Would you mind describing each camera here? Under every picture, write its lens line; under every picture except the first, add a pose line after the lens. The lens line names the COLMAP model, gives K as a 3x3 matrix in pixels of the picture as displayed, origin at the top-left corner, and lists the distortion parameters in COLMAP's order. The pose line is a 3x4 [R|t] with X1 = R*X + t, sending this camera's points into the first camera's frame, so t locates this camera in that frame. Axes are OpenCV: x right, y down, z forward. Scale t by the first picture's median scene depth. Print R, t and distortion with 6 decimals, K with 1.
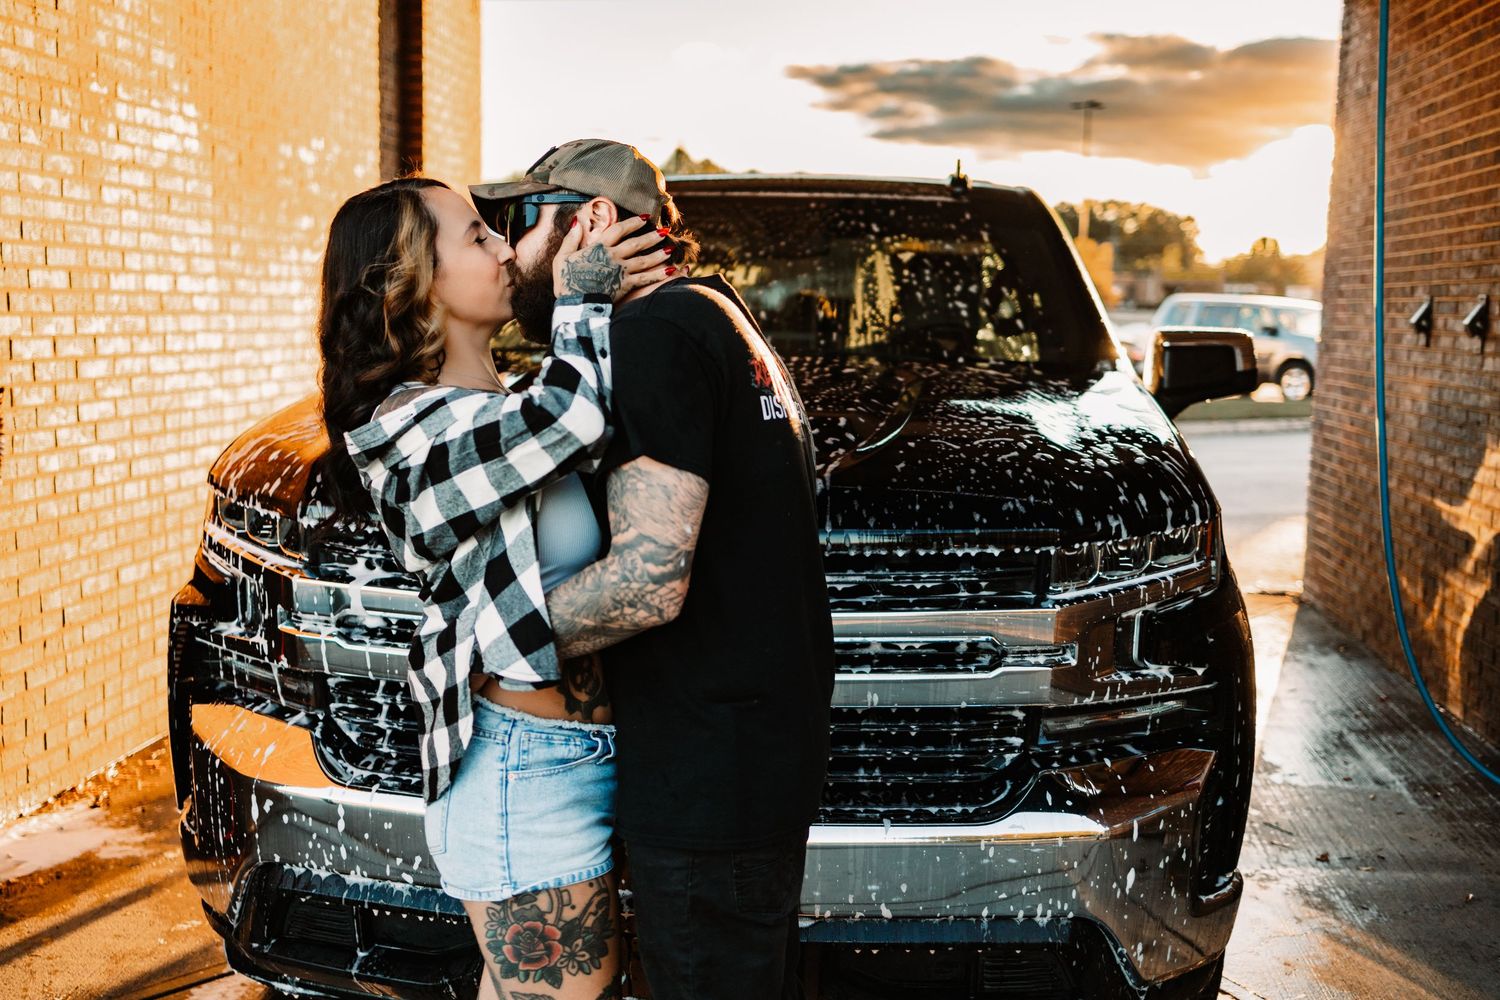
lens RADIAL K [[1496.7, 0, 739.1], [0, 1496.7, 494.1], [0, 0, 1]] dist [0.022877, 0.003569]
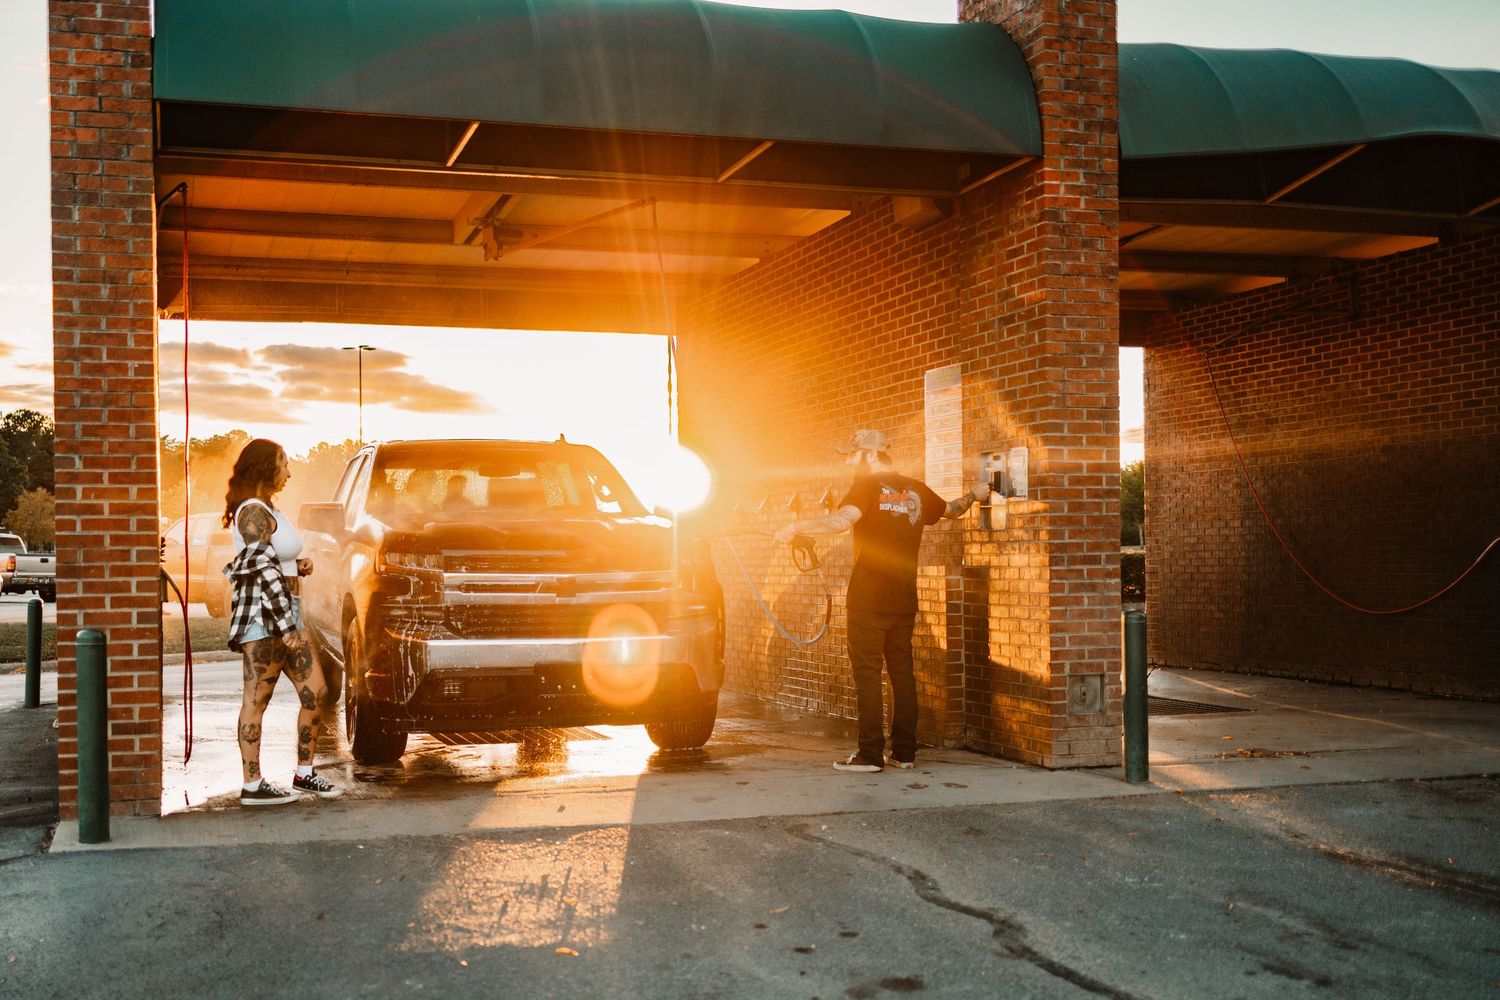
lens RADIAL K [[1663.2, 0, 645.5], [0, 1663.2, 581.8], [0, 0, 1]] dist [0.018240, 0.013503]
pose [[0.920133, -0.034676, 0.390068, -0.512638], [0.077742, 0.992421, -0.095164, 0.176598], [-0.383812, 0.117888, 0.915855, -0.939299]]
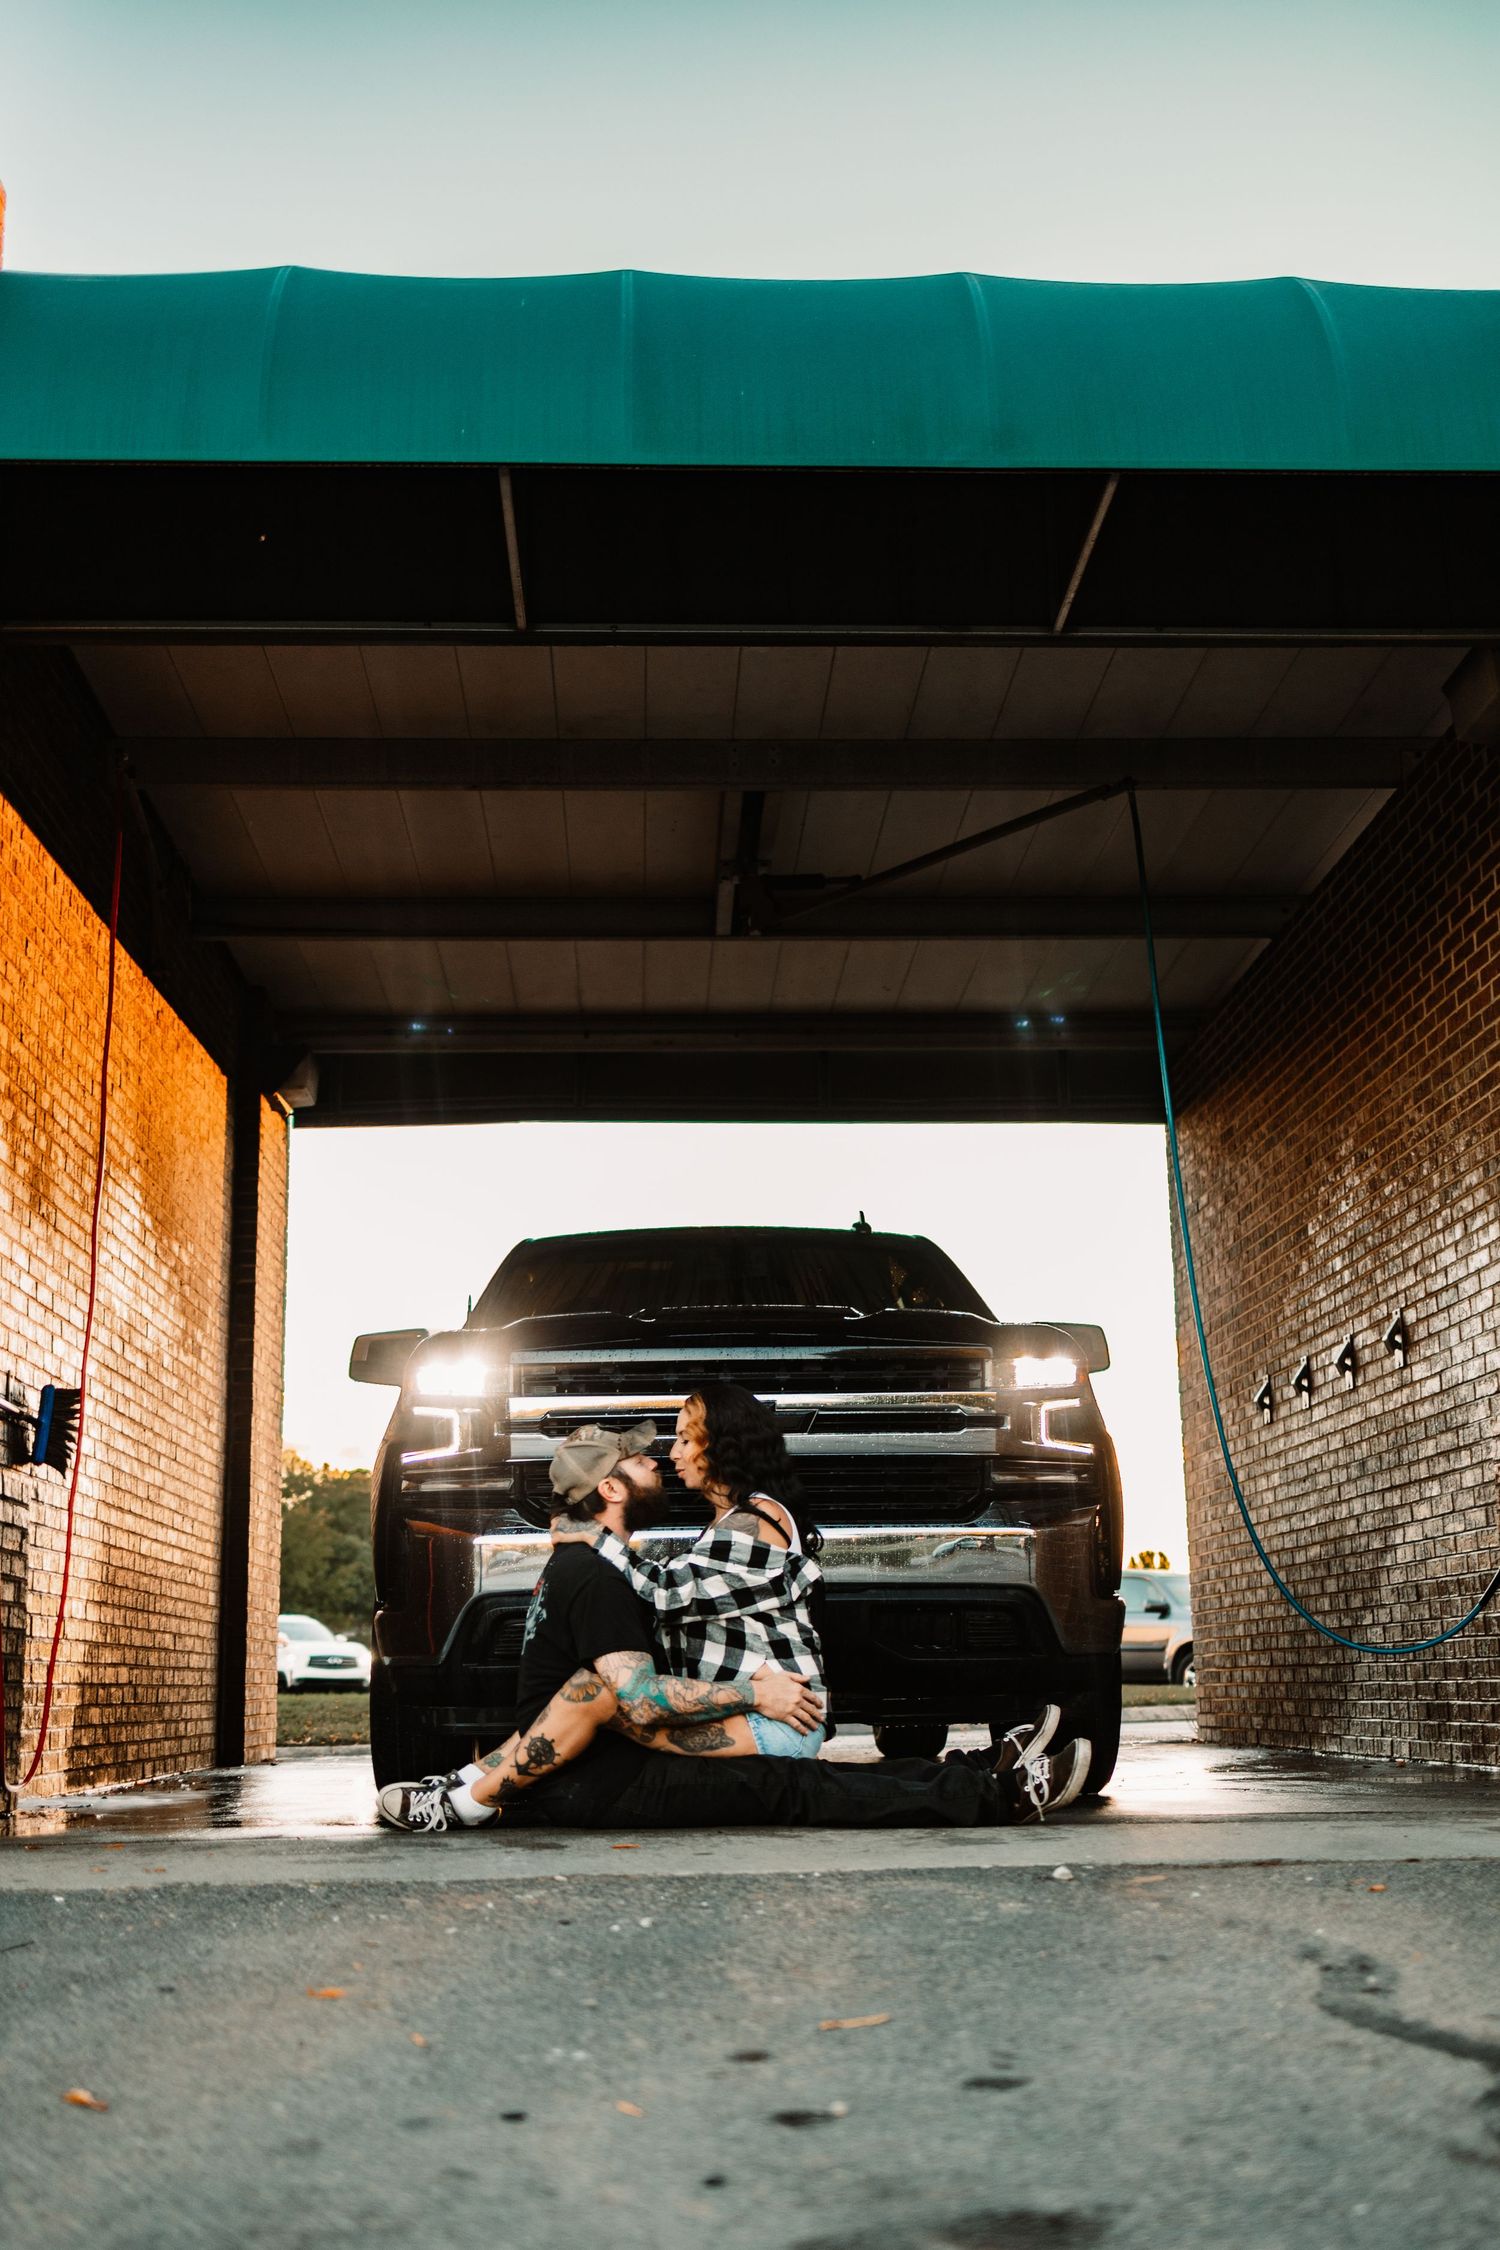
lens RADIAL K [[2415.8, 0, 752.3], [0, 2415.8, 1195.2], [0, 0, 1]] dist [0.005735, 0.009980]
pose [[0.984848, -0.002007, 0.173410, -0.196764], [0.057602, 0.946949, -0.316181, 0.267906], [-0.163575, 0.321379, 0.932716, -0.577555]]
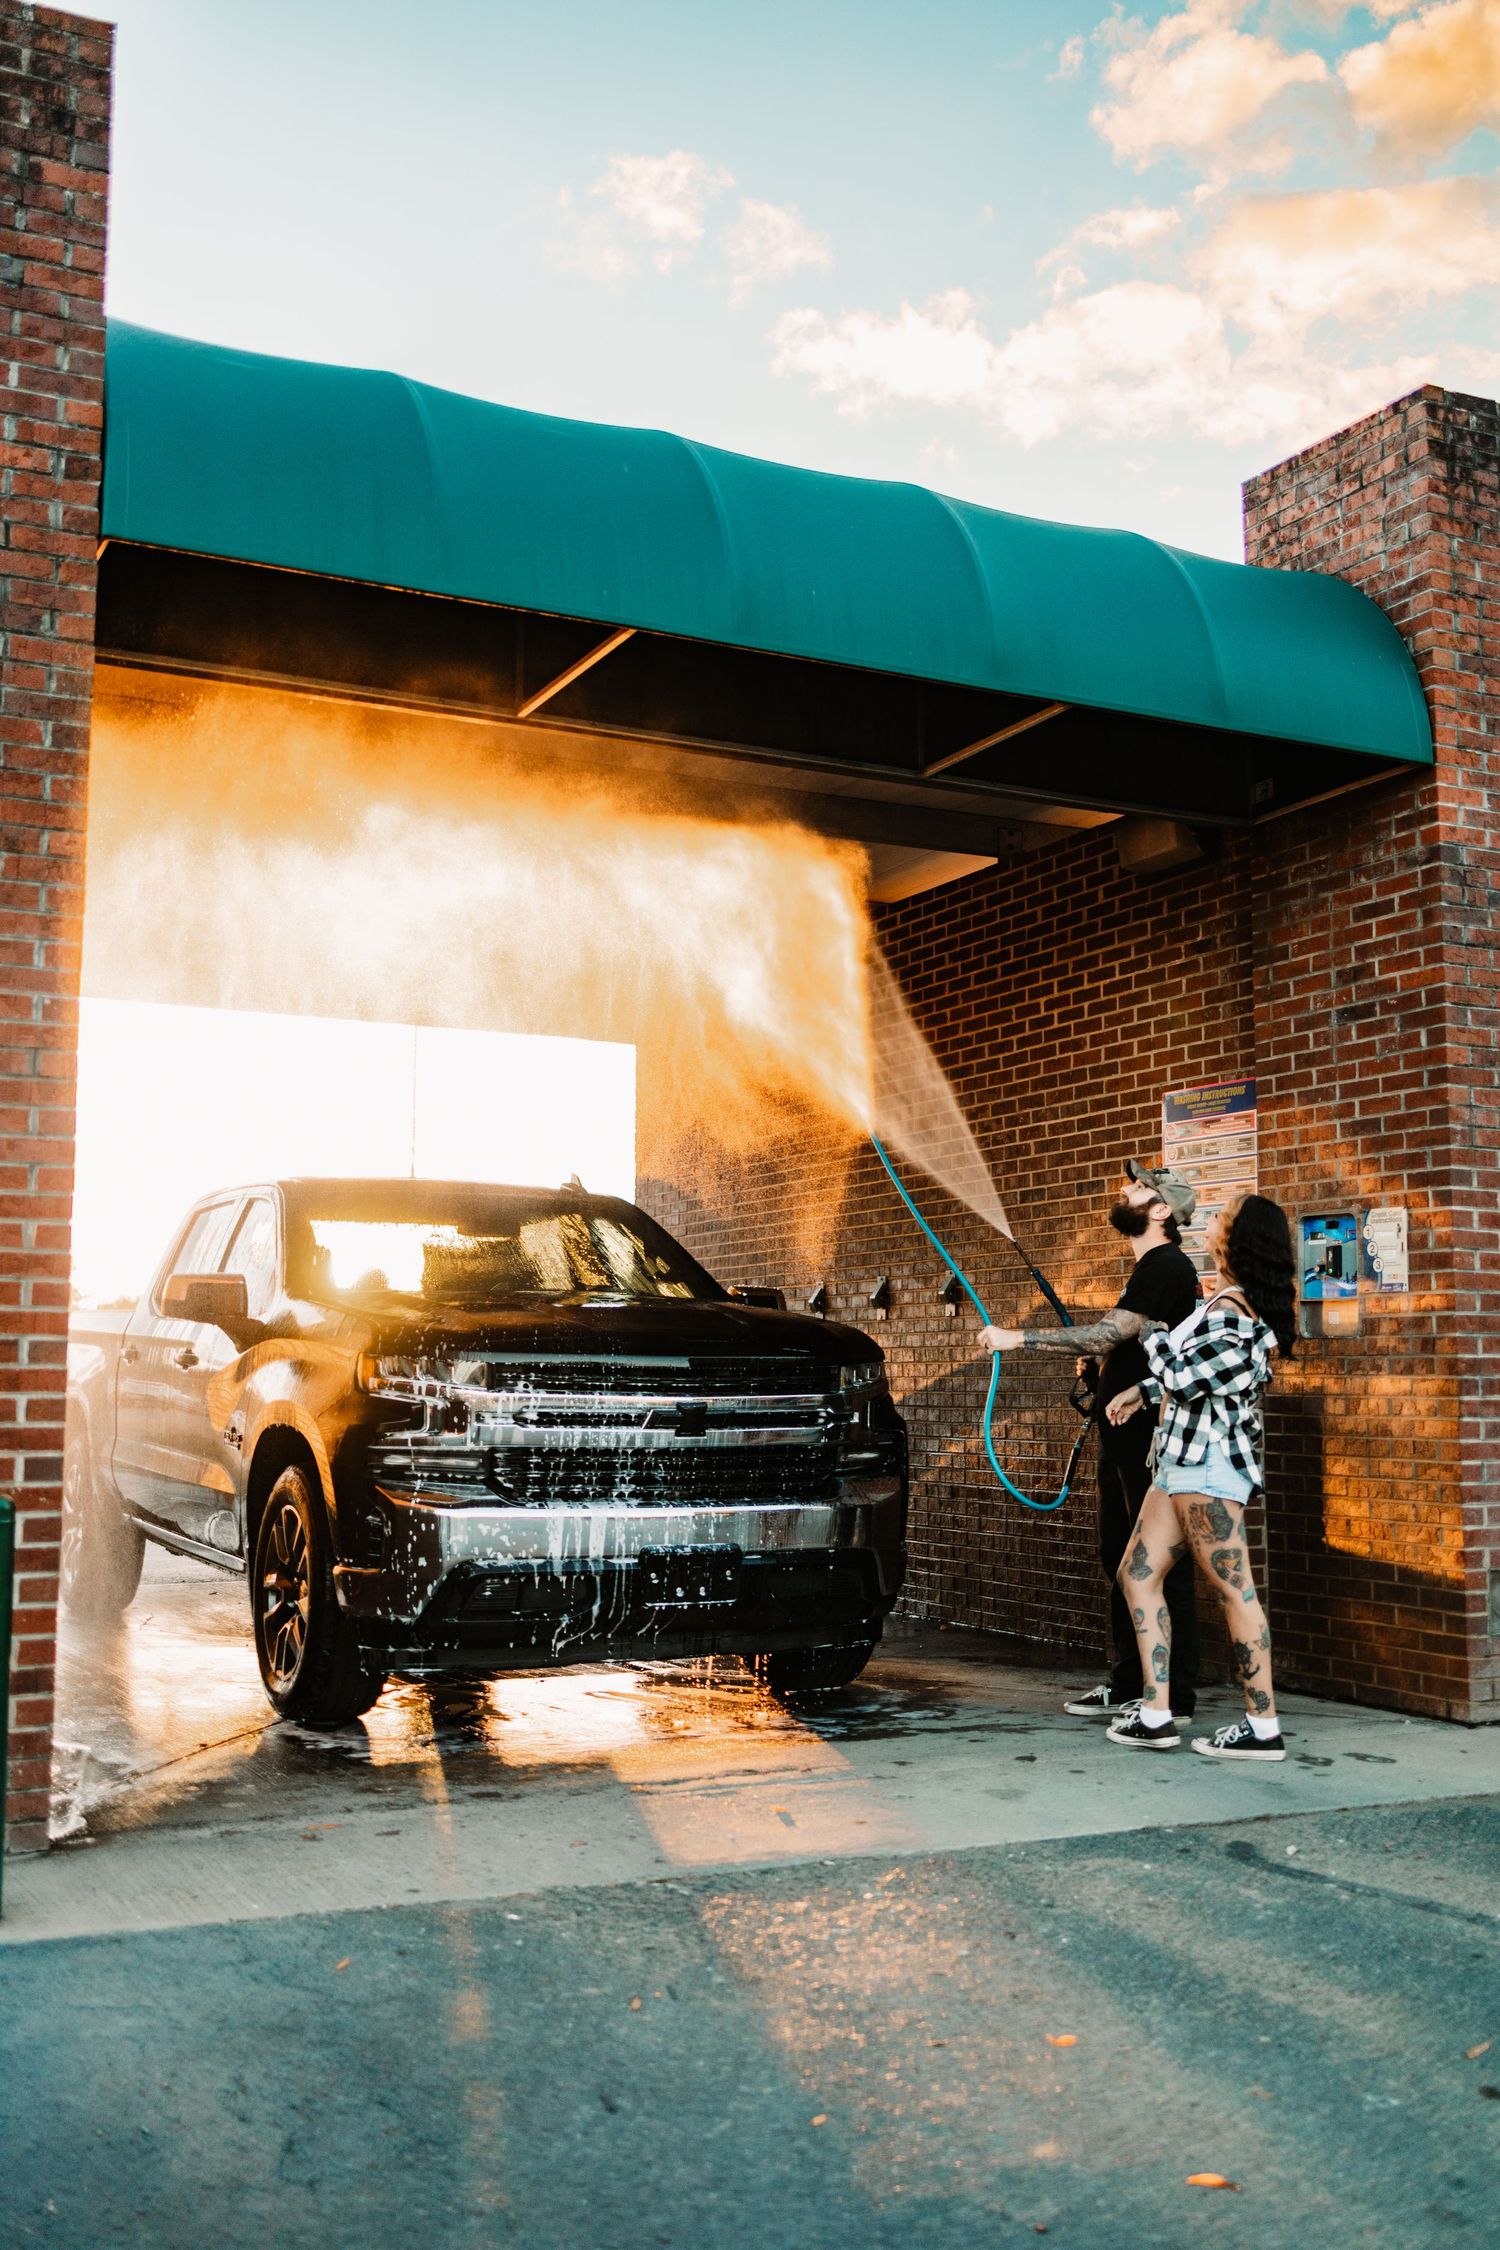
lens RADIAL K [[2228.1, 0, 750.1], [0, 2228.1, 1151.0], [0, 0, 1]] dist [0.022365, -0.011901]
pose [[0.829237, 0.041547, 0.557350, -0.631486], [0.083349, 0.976889, -0.196828, 0.132914], [-0.552647, 0.209672, 0.806610, -0.571259]]
